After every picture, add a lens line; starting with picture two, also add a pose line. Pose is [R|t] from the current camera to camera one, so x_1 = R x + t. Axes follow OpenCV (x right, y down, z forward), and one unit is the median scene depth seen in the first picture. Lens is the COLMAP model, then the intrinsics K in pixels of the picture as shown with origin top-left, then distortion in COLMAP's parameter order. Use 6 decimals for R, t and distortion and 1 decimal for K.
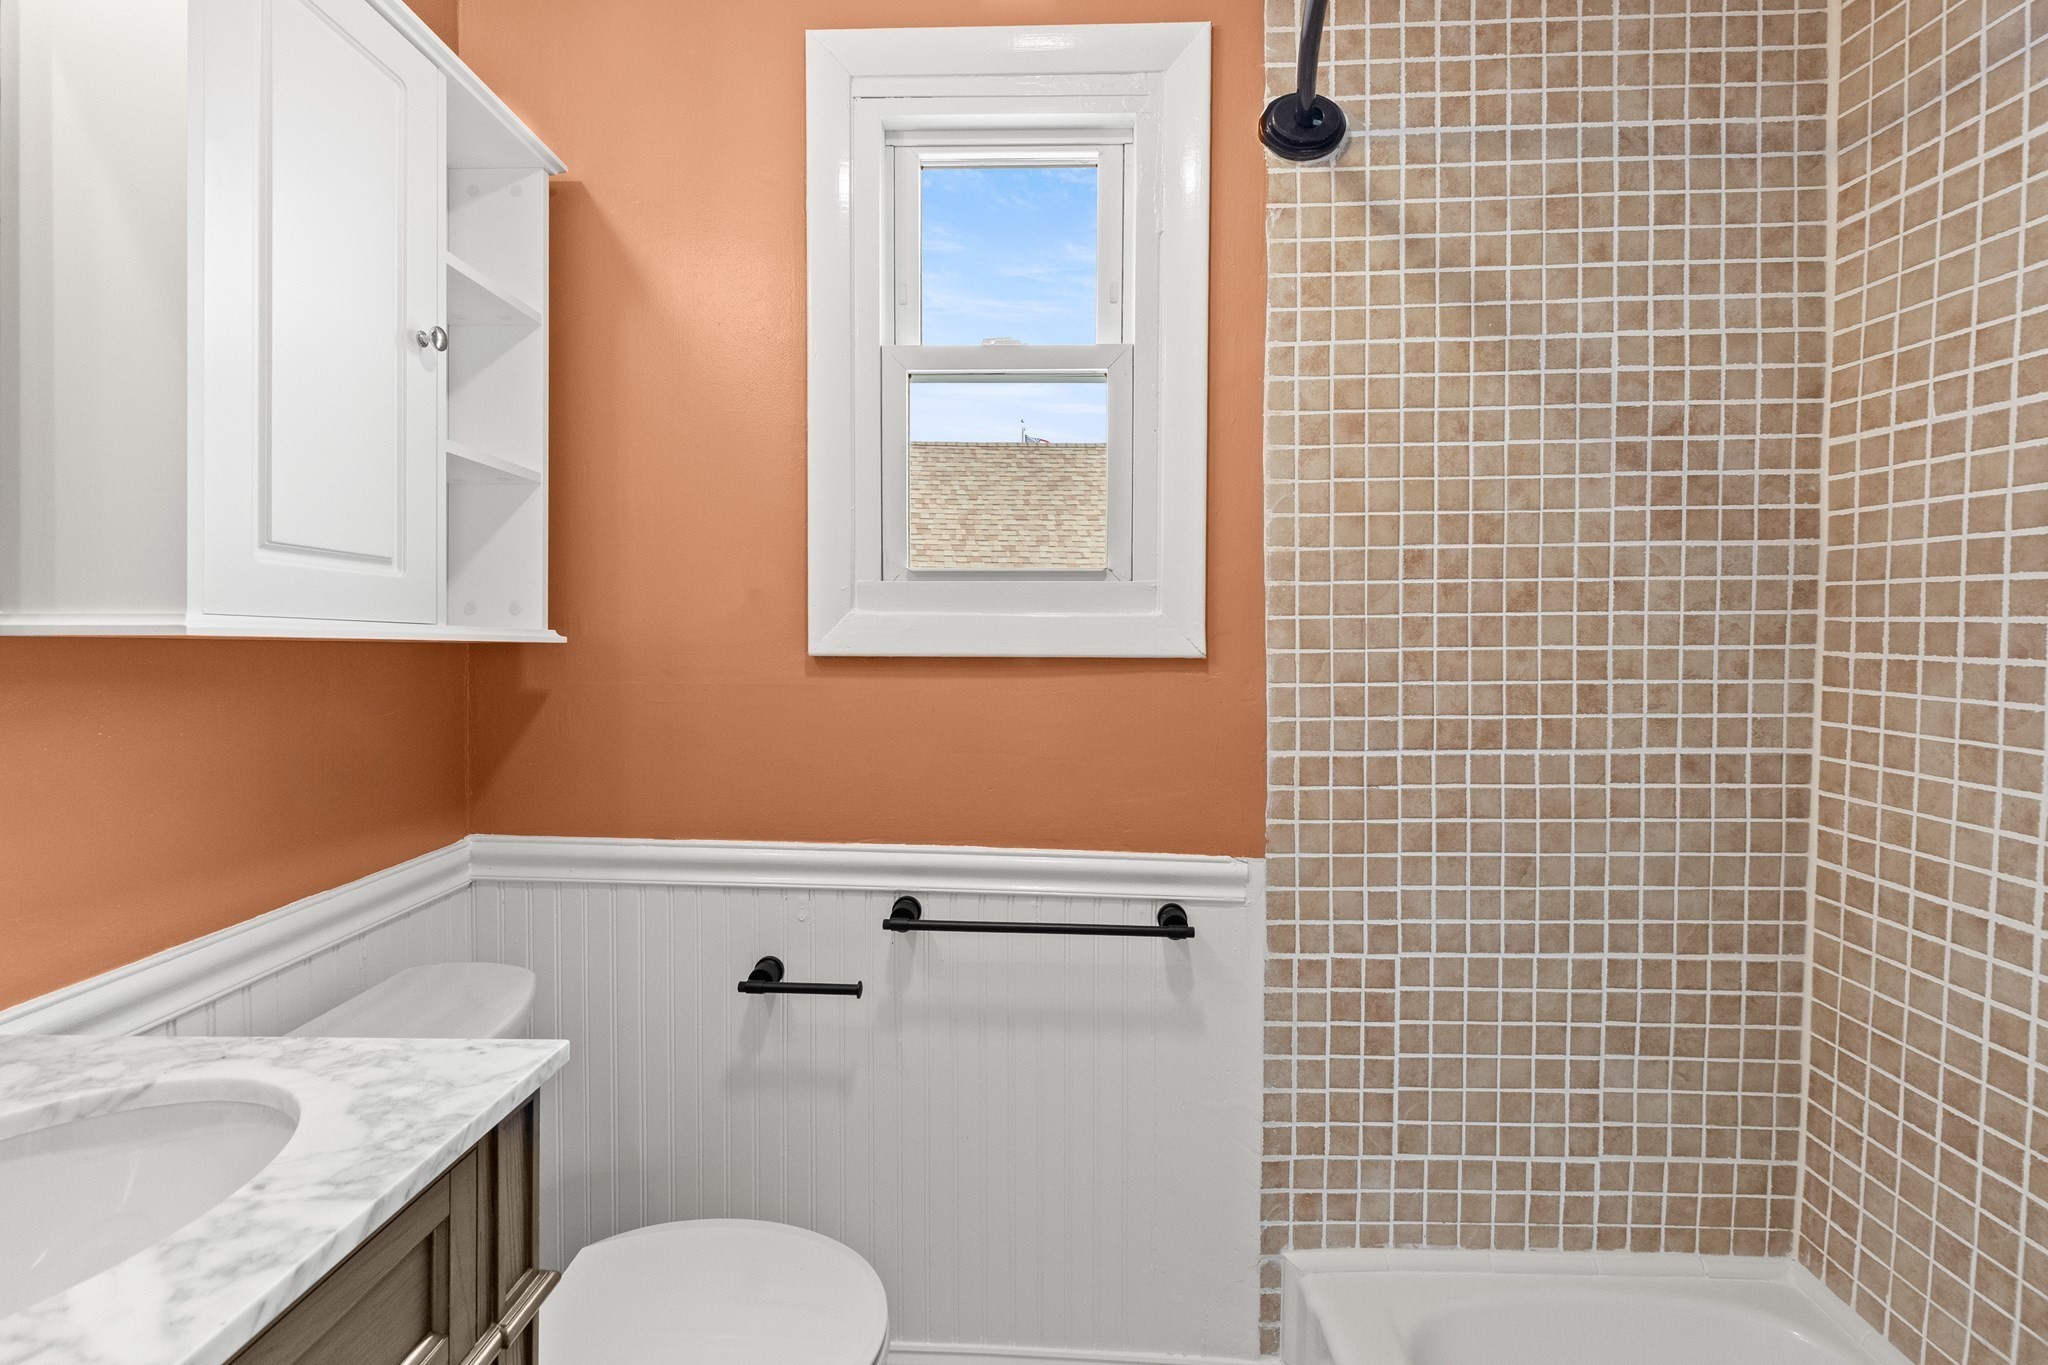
lens RADIAL K [[926.5, 0, 1024.0], [0, 926.5, 682.5], [0, 0, 1]] dist [0.001093, -0.000271]
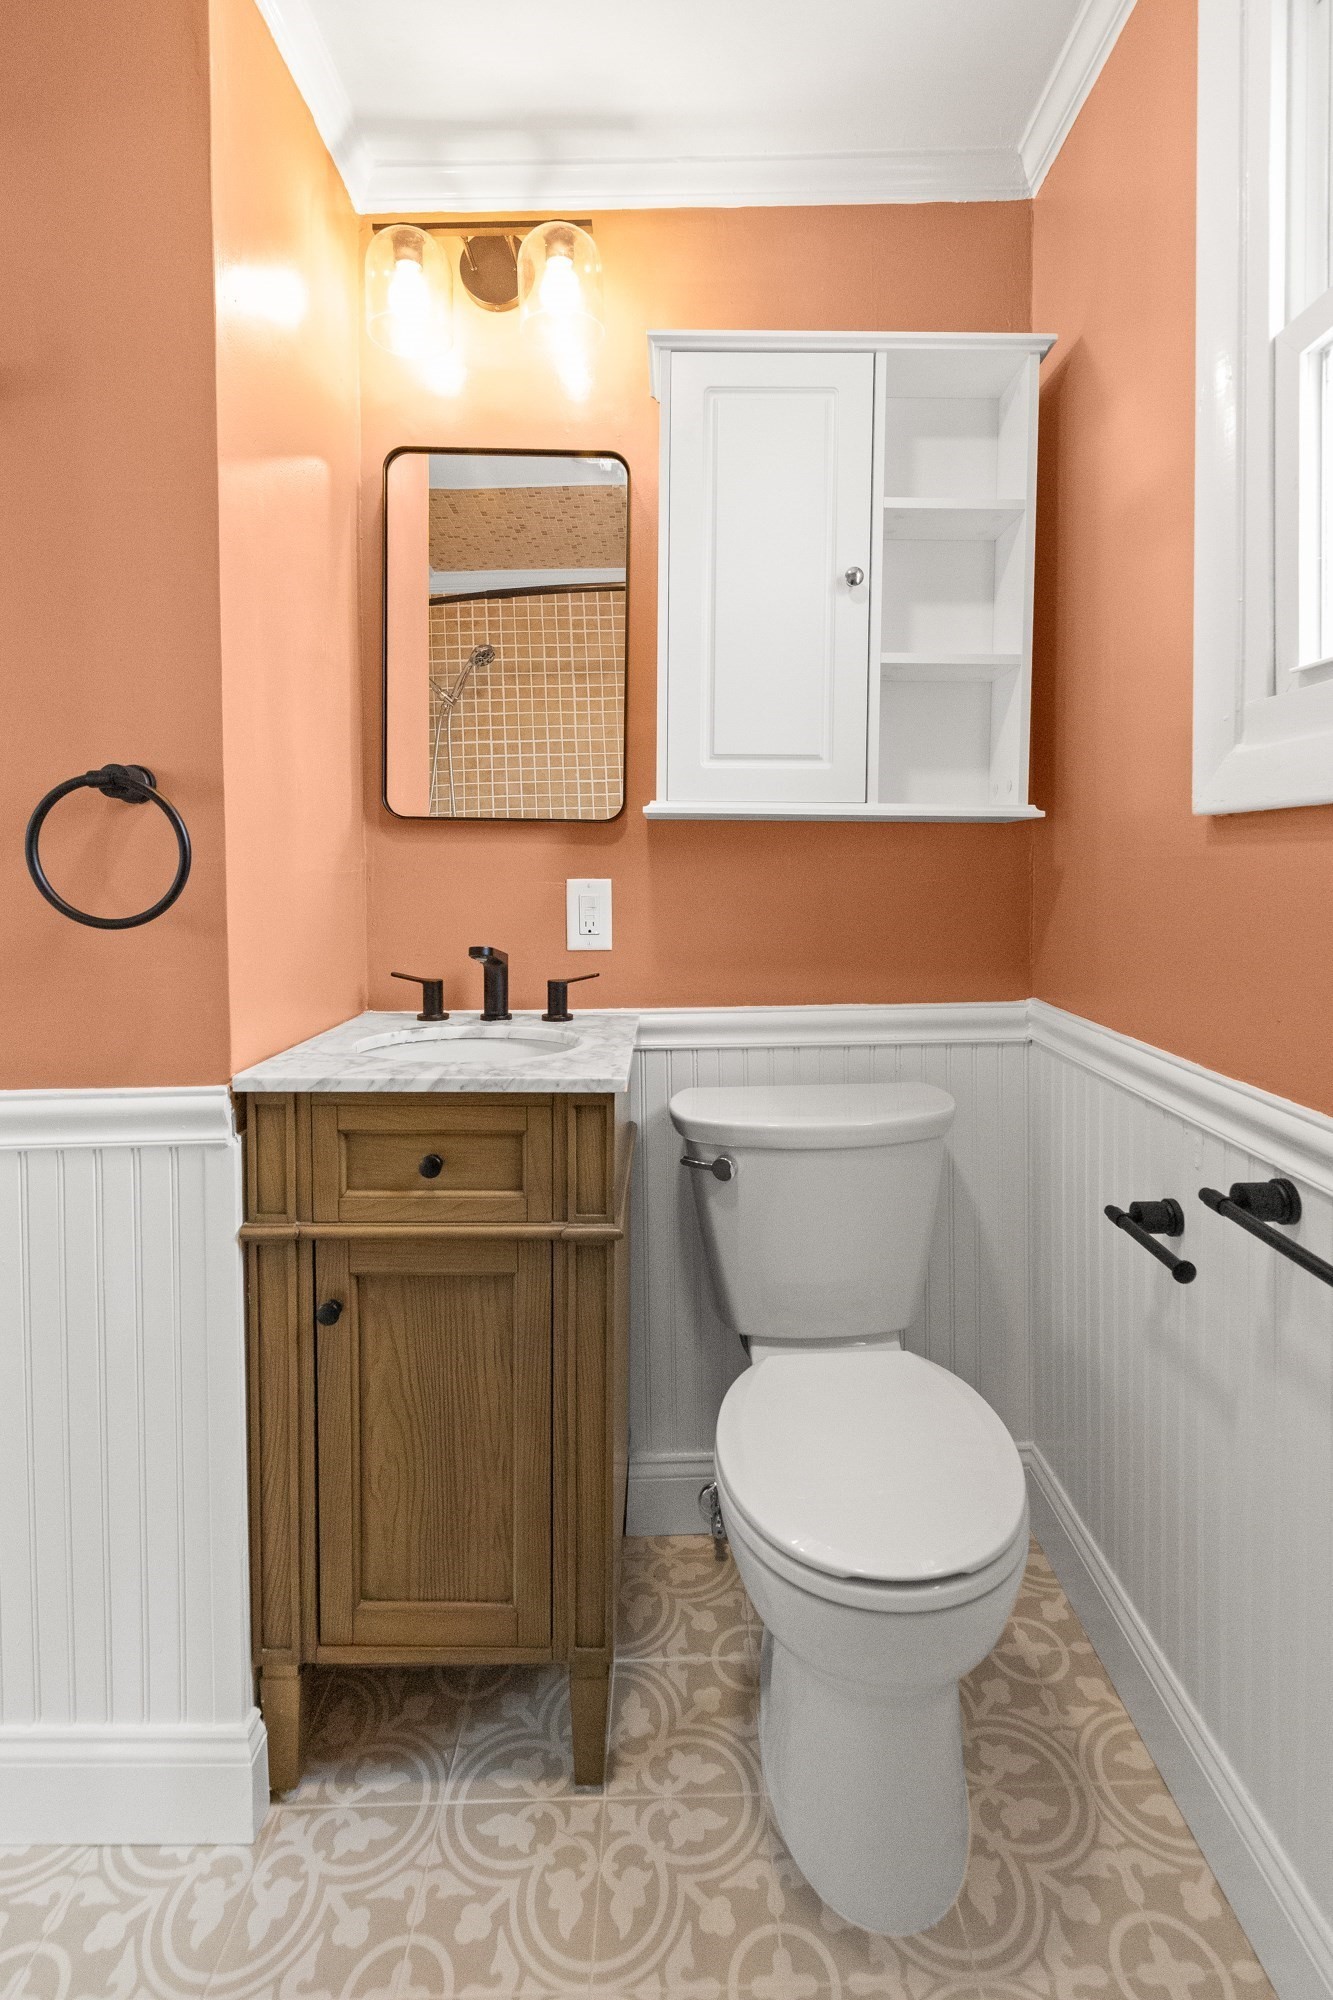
lens RADIAL K [[904.7, 0, 667.4], [0, 904.7, 947.5], [0, 0, 1]] dist [0.001093, -0.000271]
pose [[0.030412, 0.085109, -0.995907, 0.685486], [-0.044243, 0.995506, 0.083724, 0.047701], [0.998558, 0.041516, 0.034041, 0.770623]]
